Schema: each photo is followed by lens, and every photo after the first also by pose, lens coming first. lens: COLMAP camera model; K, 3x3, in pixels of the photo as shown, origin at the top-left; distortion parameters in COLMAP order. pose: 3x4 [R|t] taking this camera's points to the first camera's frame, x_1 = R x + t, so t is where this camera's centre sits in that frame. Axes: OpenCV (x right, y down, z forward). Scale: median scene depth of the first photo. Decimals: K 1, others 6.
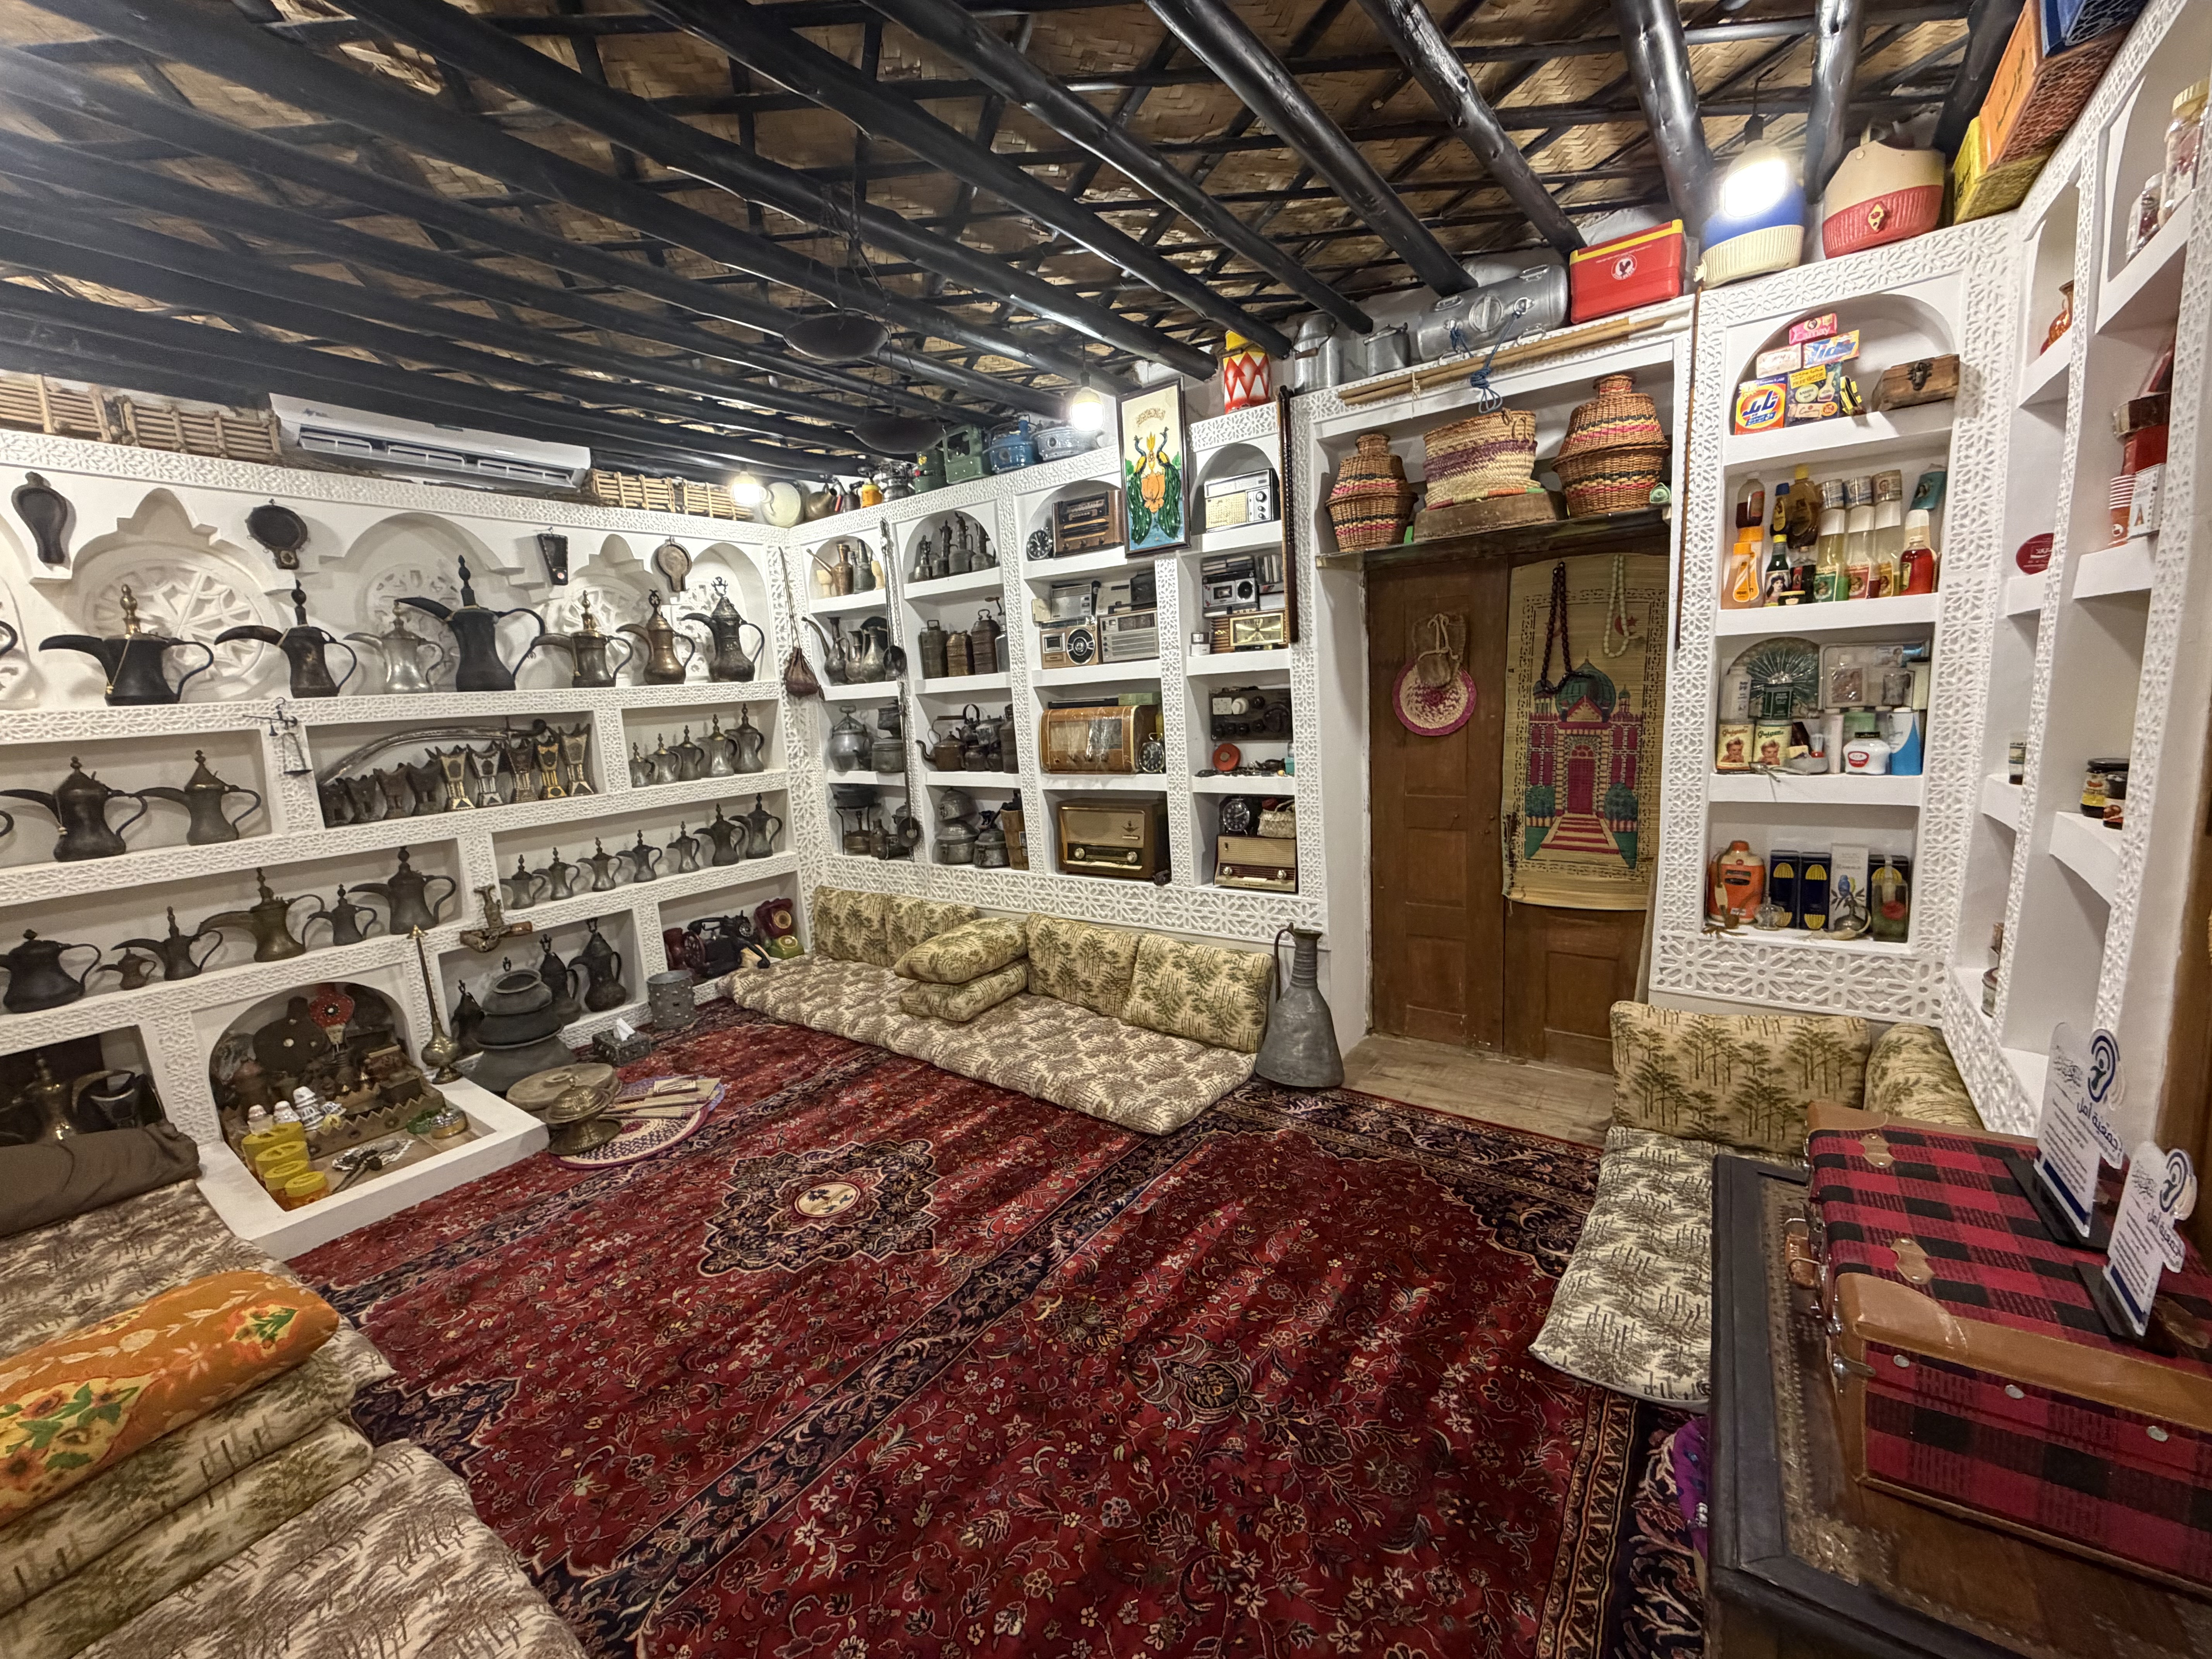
lens RADIAL K [[881.6, 0, 1097.6], [0, 881.6, 834.3], [0, 0, 1]] dist [-0.000362, -0.000010]
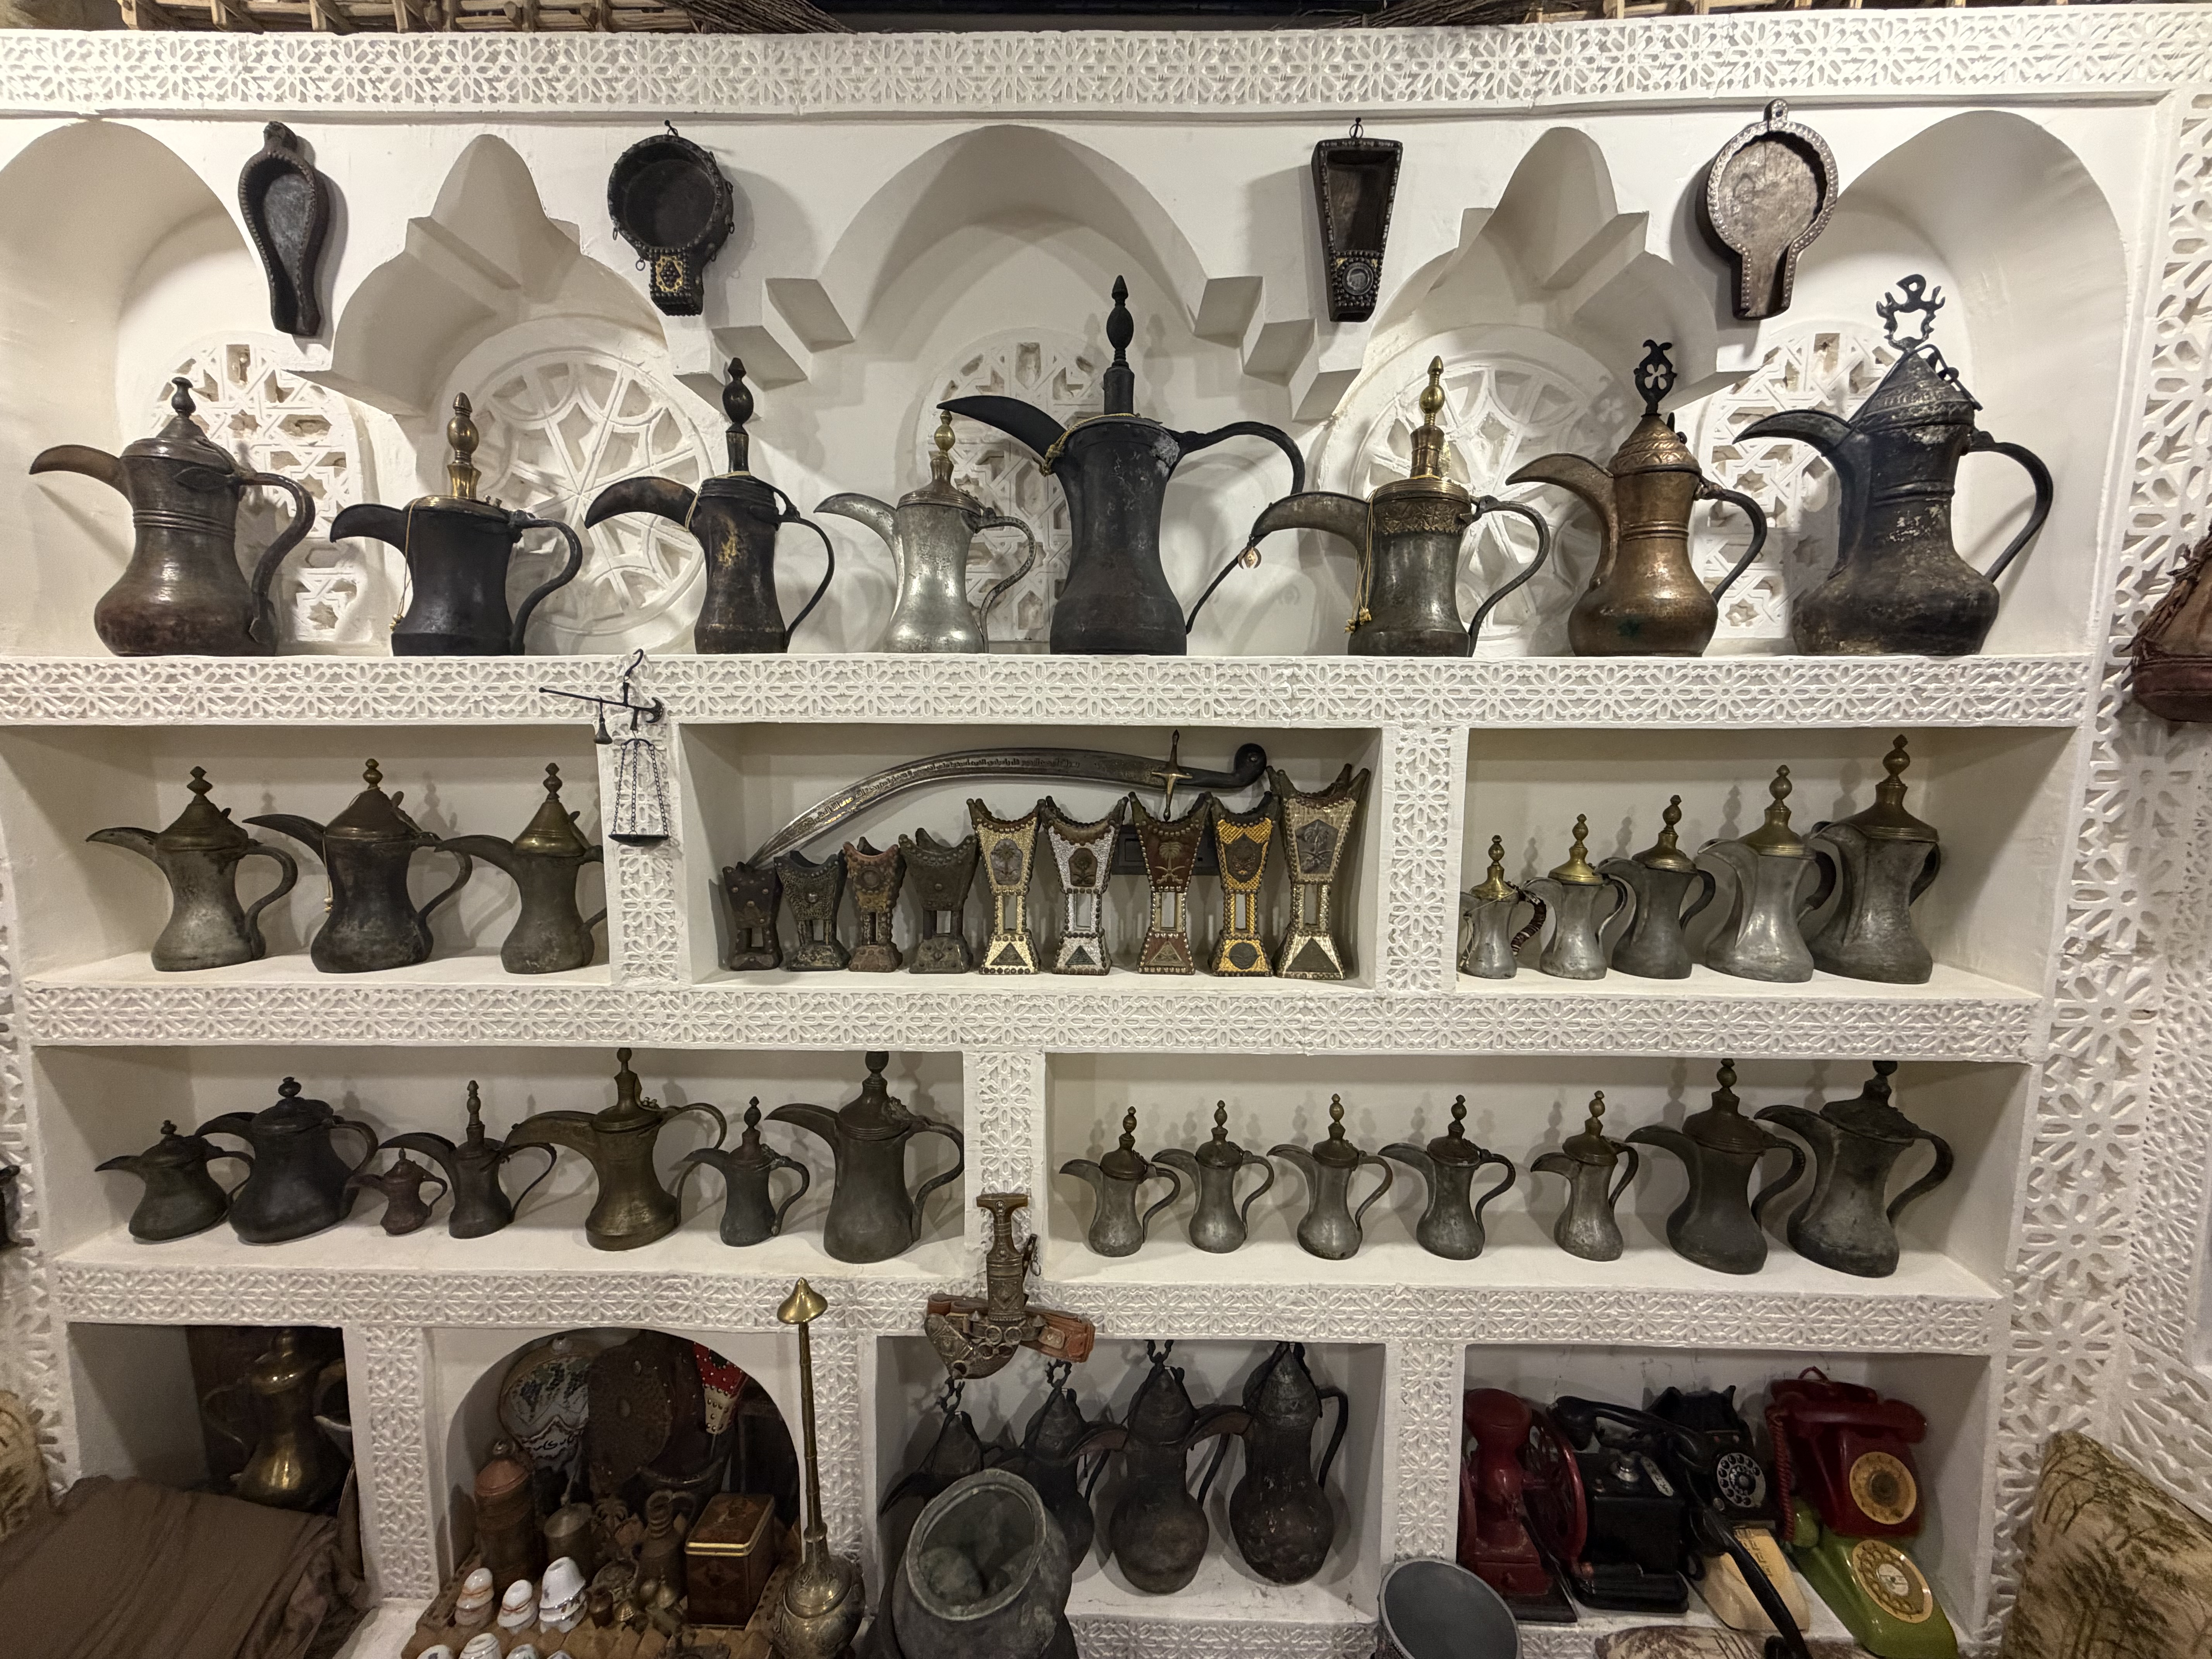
lens RADIAL K [[881.6, 0, 1097.6], [0, 881.6, 834.3], [0, 0, 1]] dist [-0.000362, -0.000010]
pose [[0.573655, 0.145210, -0.806123, -0.375992], [-0.174825, 0.983188, 0.052696, -0.102907], [0.800222, 0.110701, 0.589397, 0.745671]]
